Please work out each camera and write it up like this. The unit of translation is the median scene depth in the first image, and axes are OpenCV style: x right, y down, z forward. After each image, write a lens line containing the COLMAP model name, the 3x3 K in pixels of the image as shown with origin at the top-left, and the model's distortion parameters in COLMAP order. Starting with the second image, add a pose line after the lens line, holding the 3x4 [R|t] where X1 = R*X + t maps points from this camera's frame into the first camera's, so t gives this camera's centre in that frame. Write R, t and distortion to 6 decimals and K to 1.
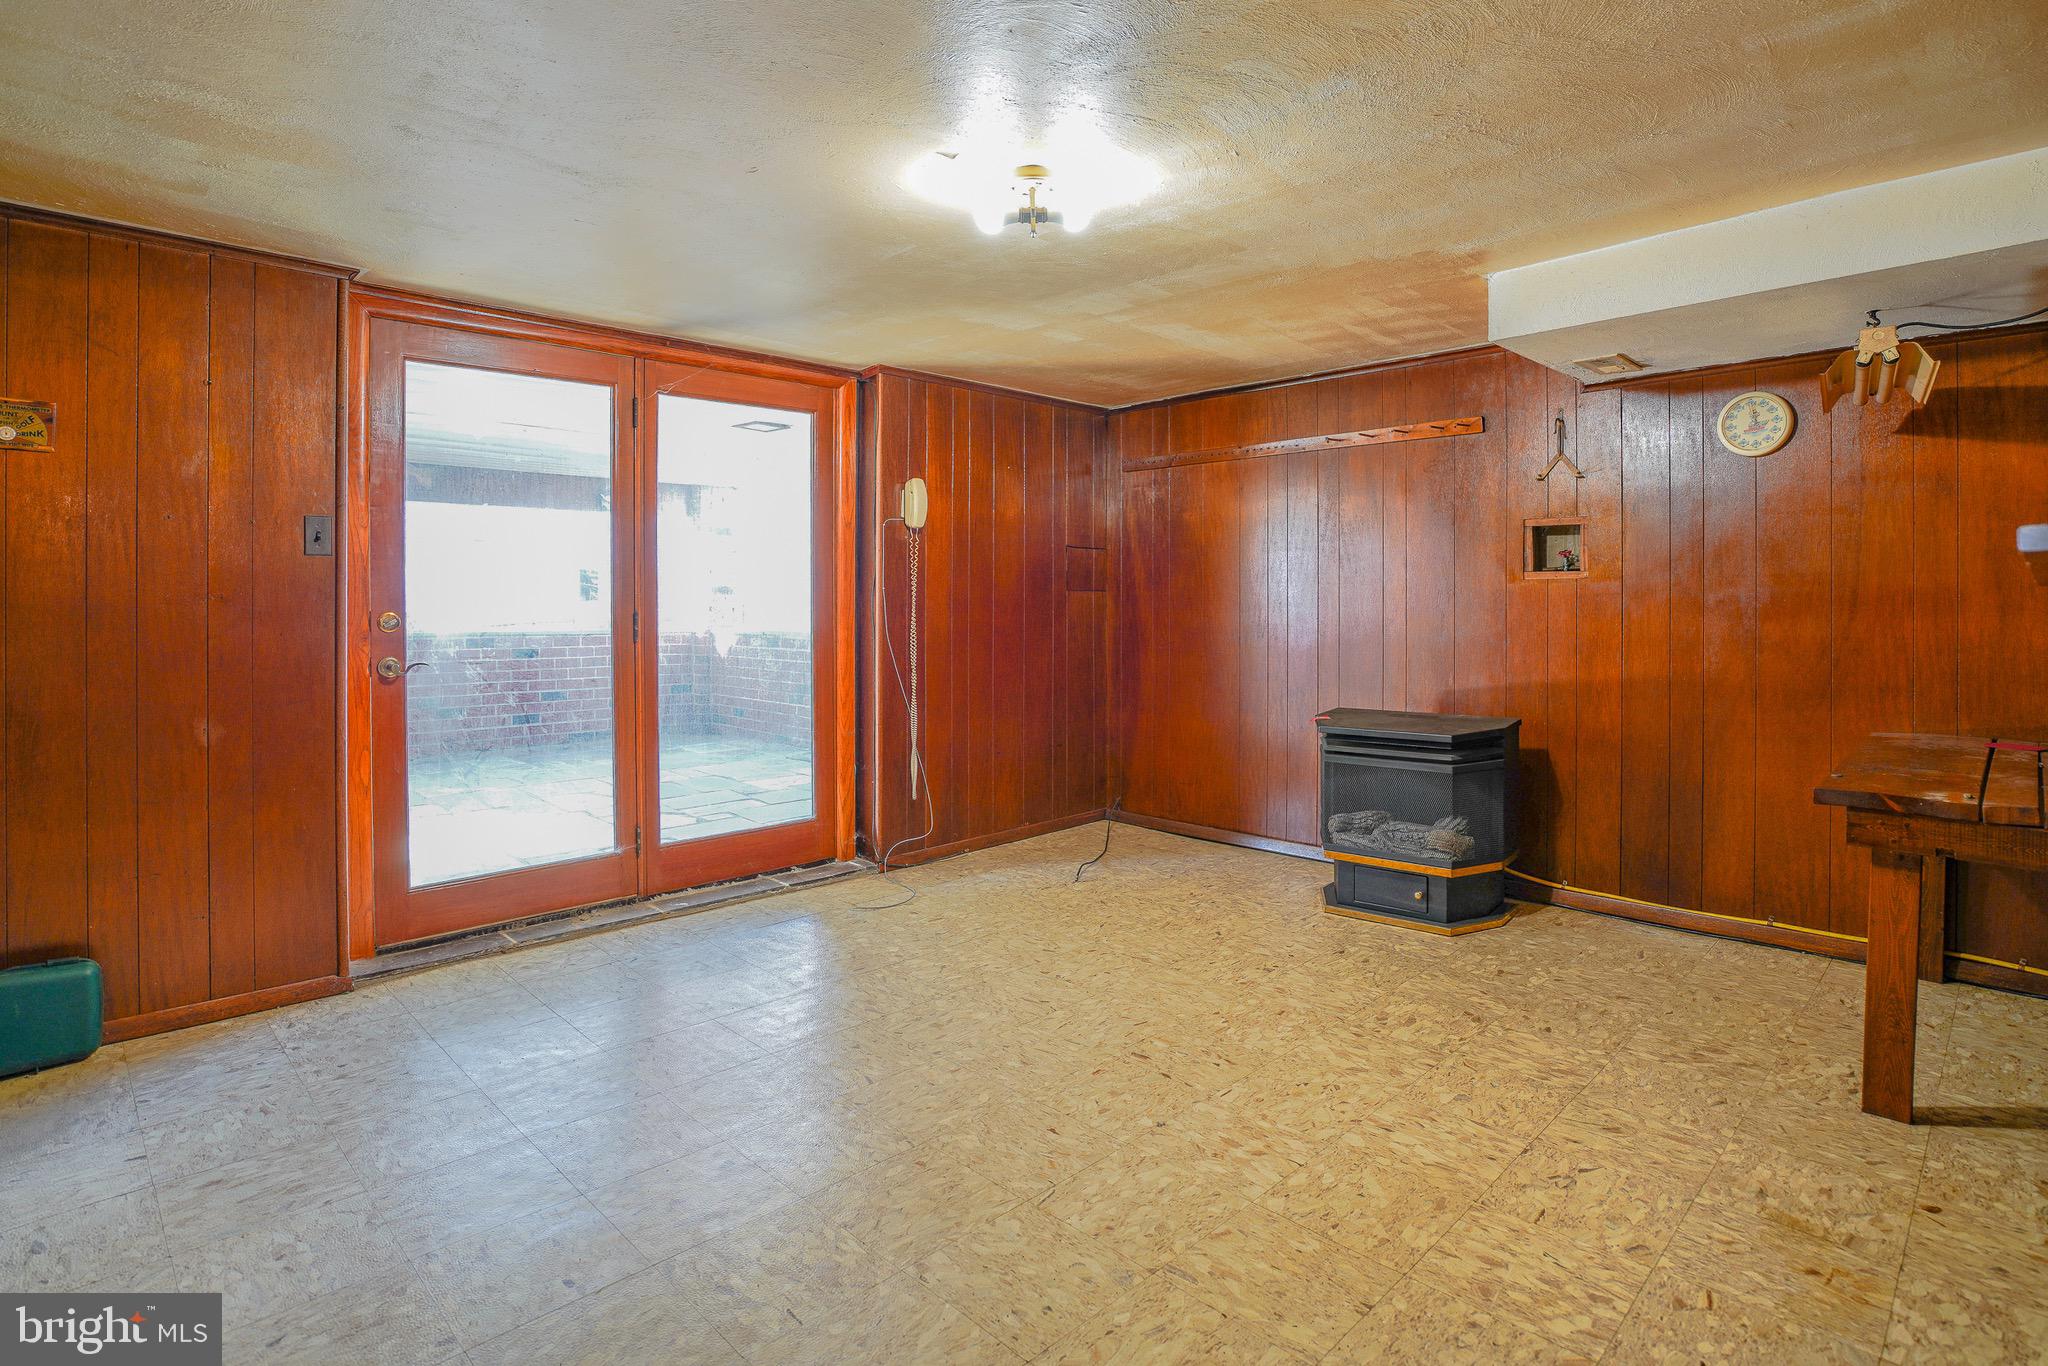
lens RADIAL K [[1056.6, 0, 1005.4], [0, 1056.6, 611.7], [0, 0, 1]] dist [-0.073374, 0.032106]
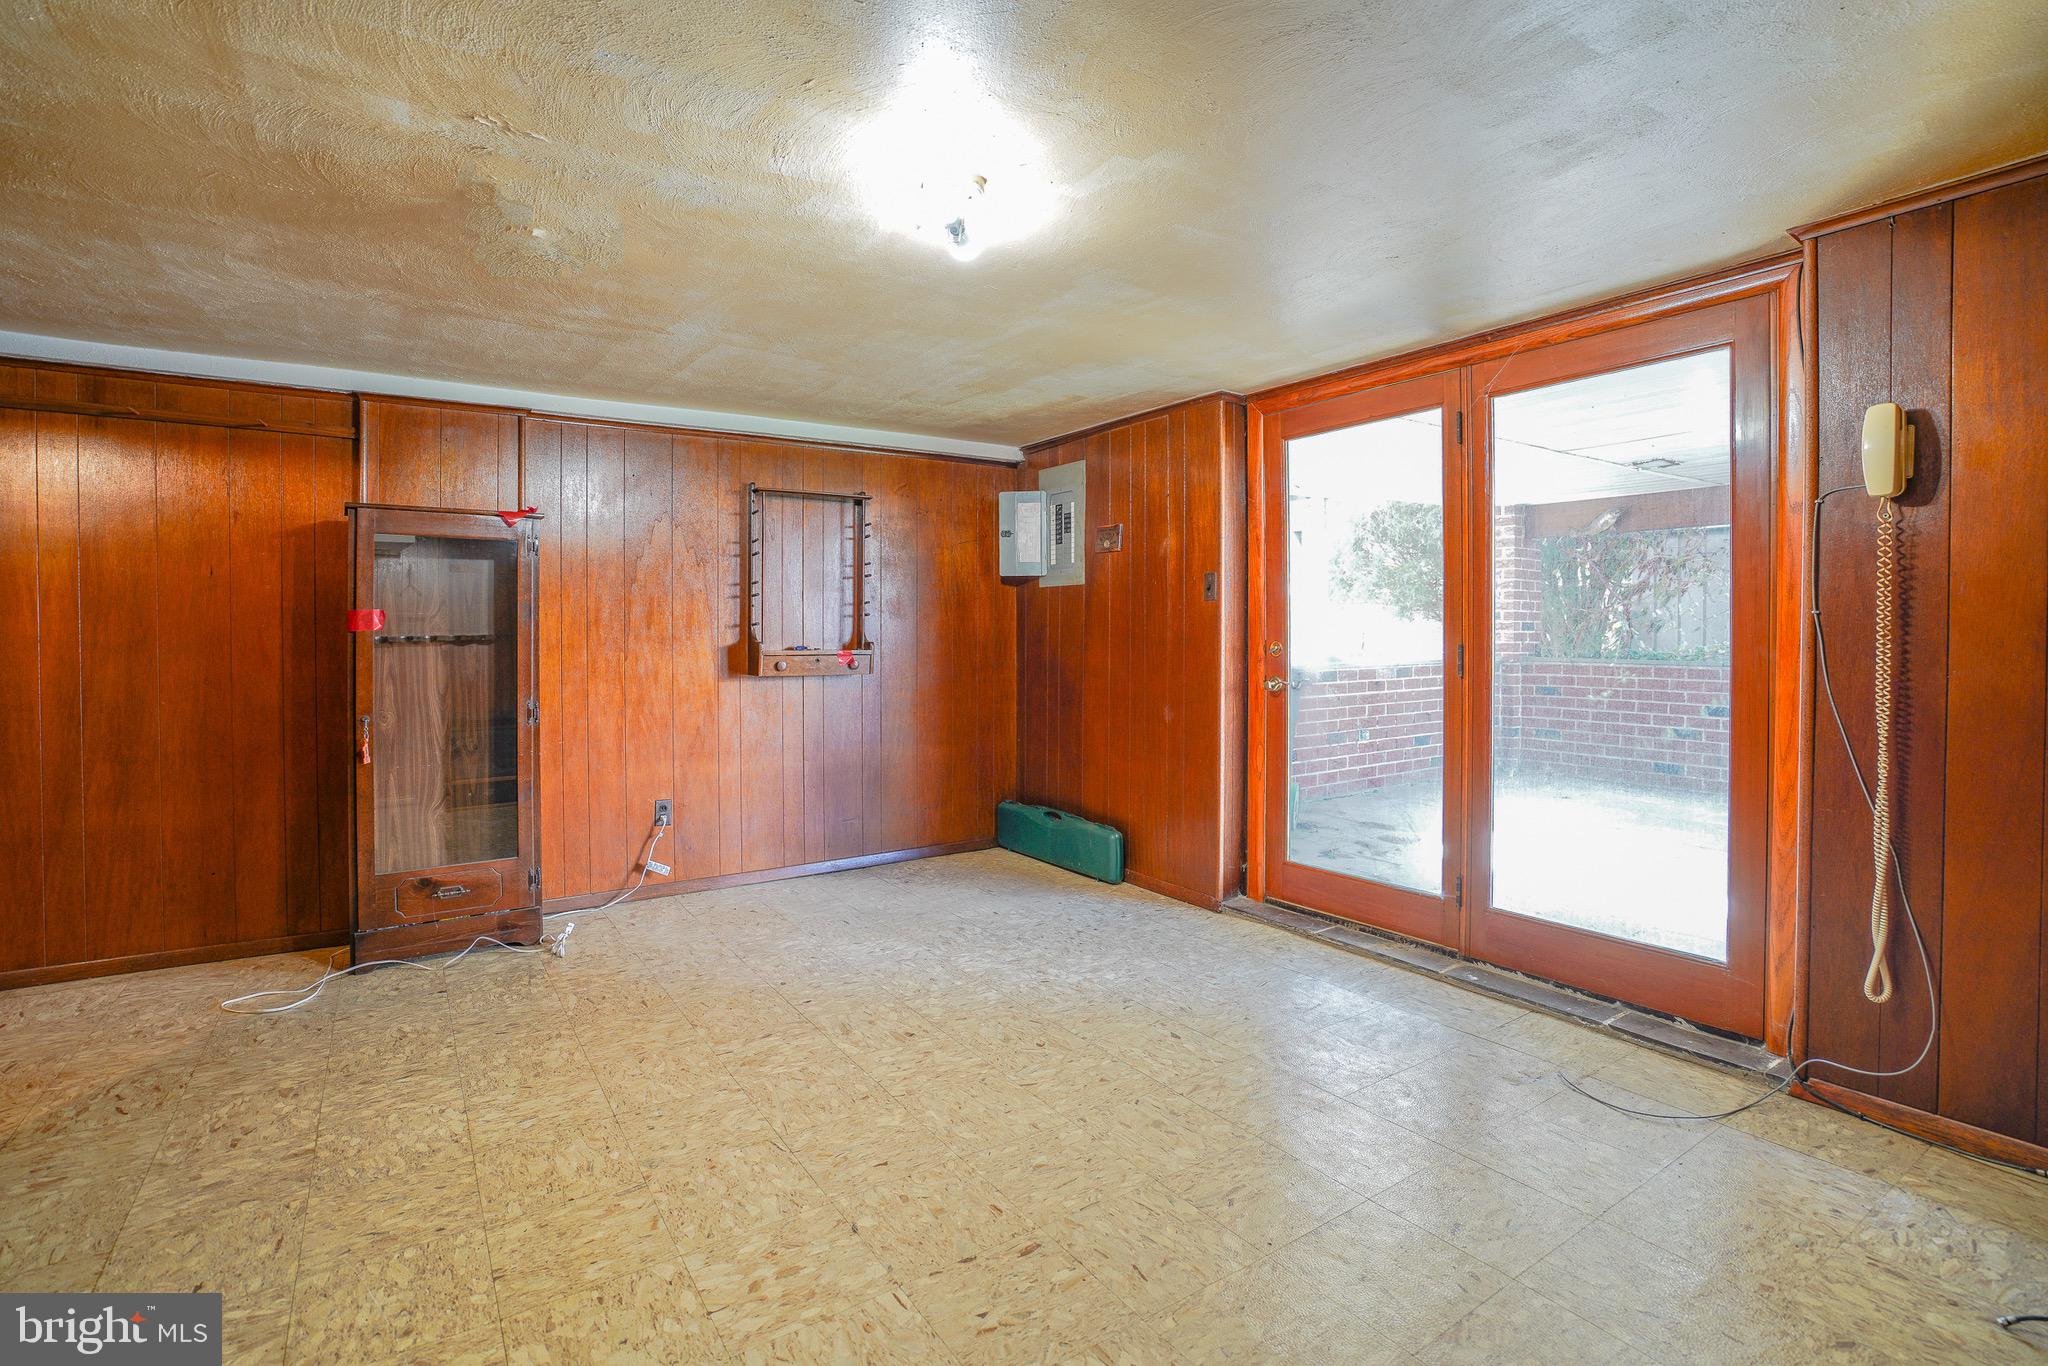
lens RADIAL K [[967.8, 0, 1016.5], [0, 967.8, 652.8], [0, 0, 1]] dist [-0.060675, 0.023802]
pose [[-0.191629, 0.027226, -0.981090, 0.751856], [-0.005274, 0.999572, 0.028769, -0.020811], [0.981453, 0.010688, -0.191404, 1.066477]]
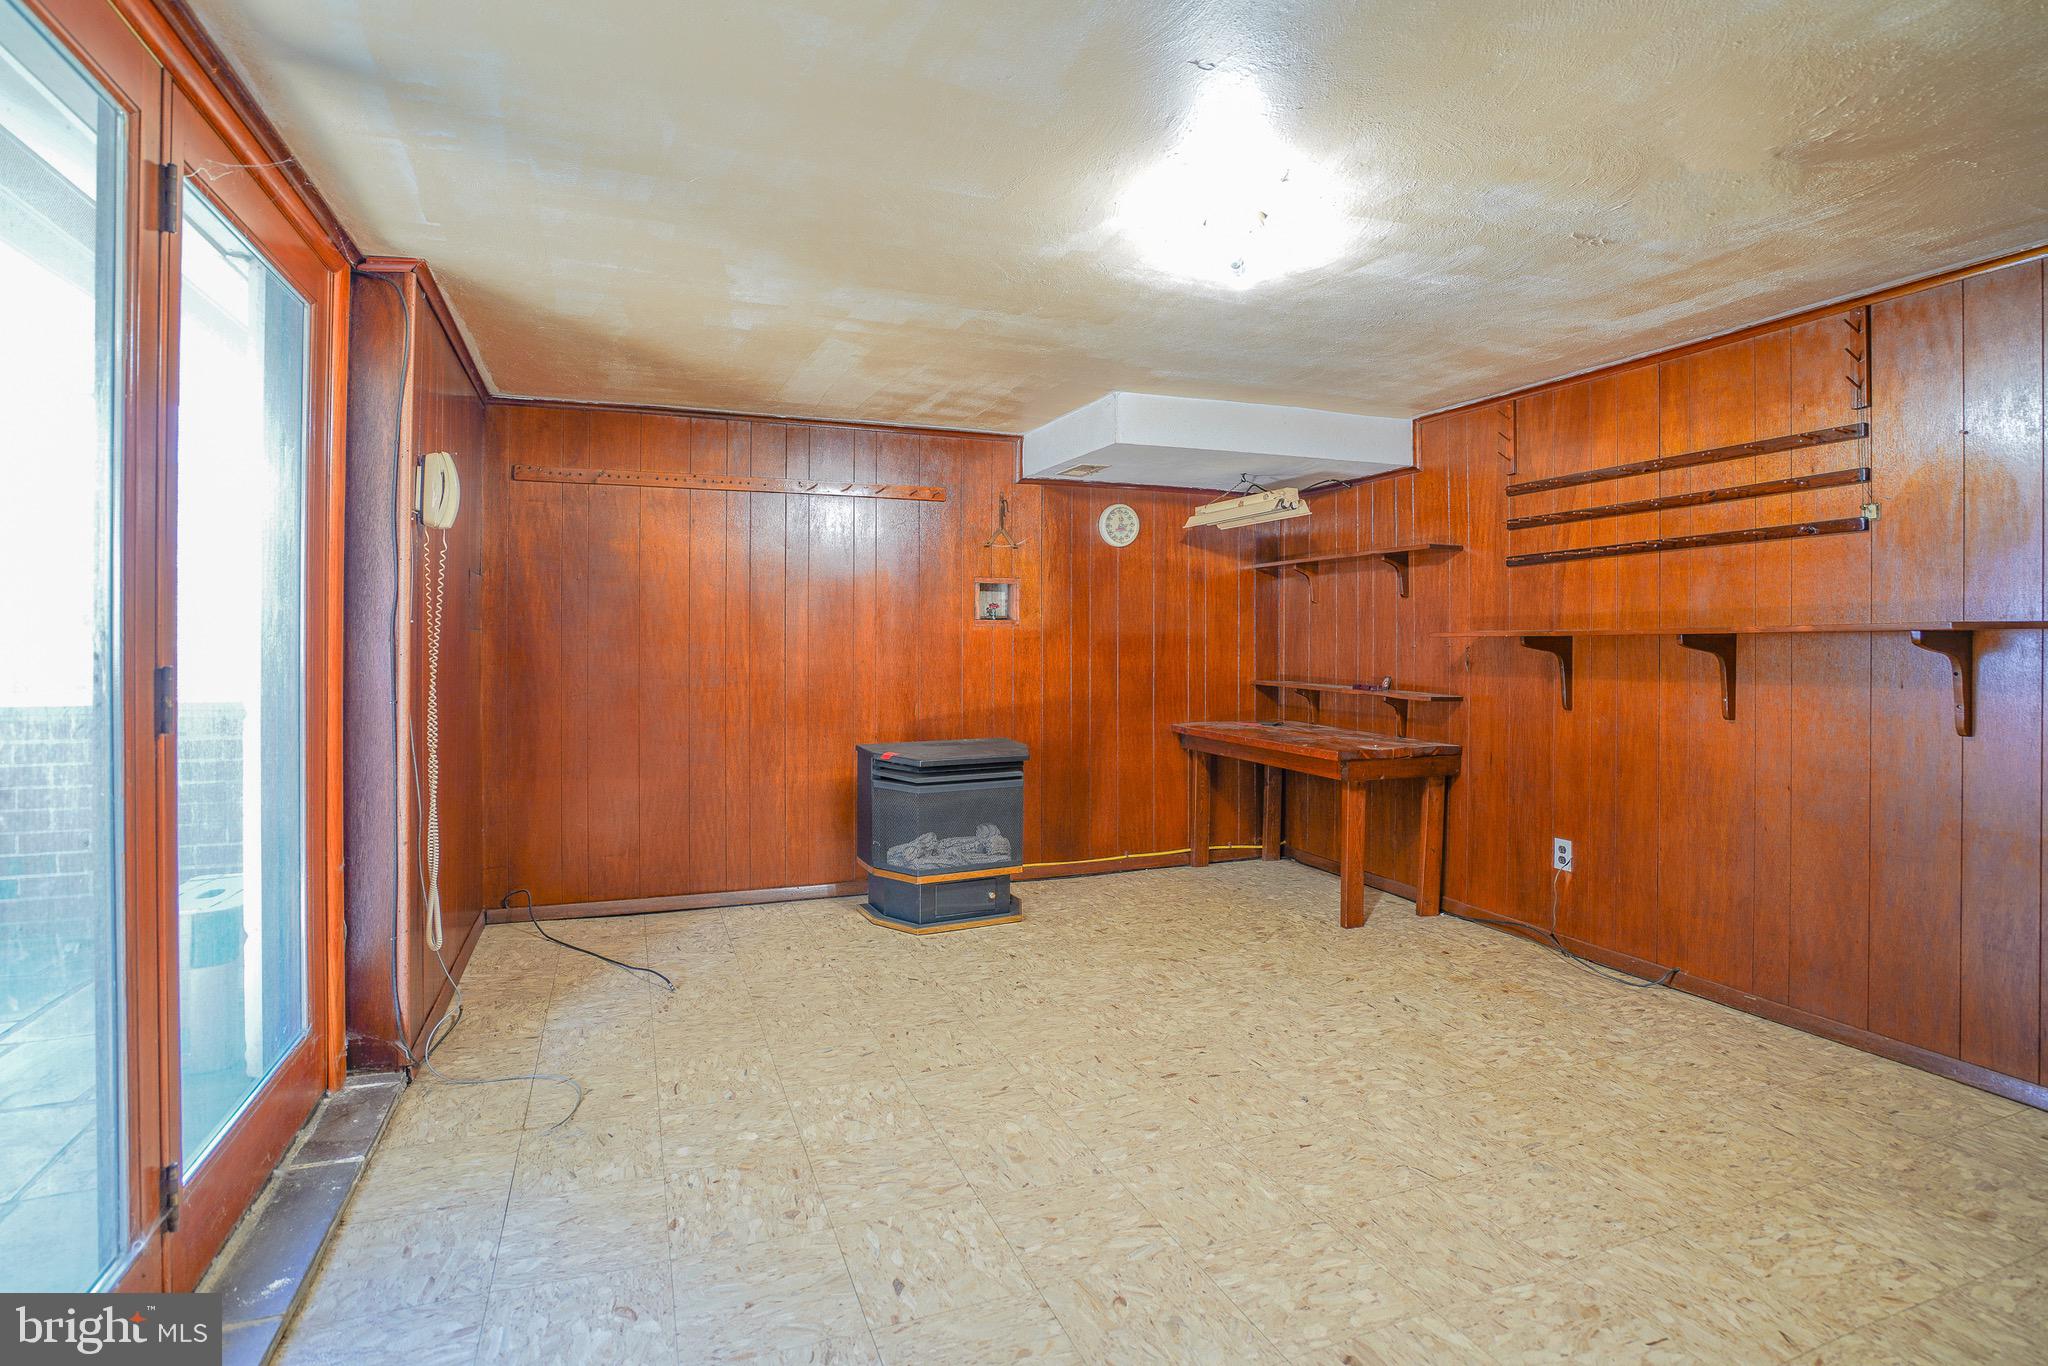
lens RADIAL K [[967.8, 0, 1016.5], [0, 967.8, 652.8], [0, 0, 1]] dist [-0.060675, 0.023802]
pose [[0.384472, -0.004637, 0.923125, -0.778807], [0.006454, 0.999976, 0.002335, -0.002368], [-0.923114, 0.005060, 0.384493, 0.735818]]
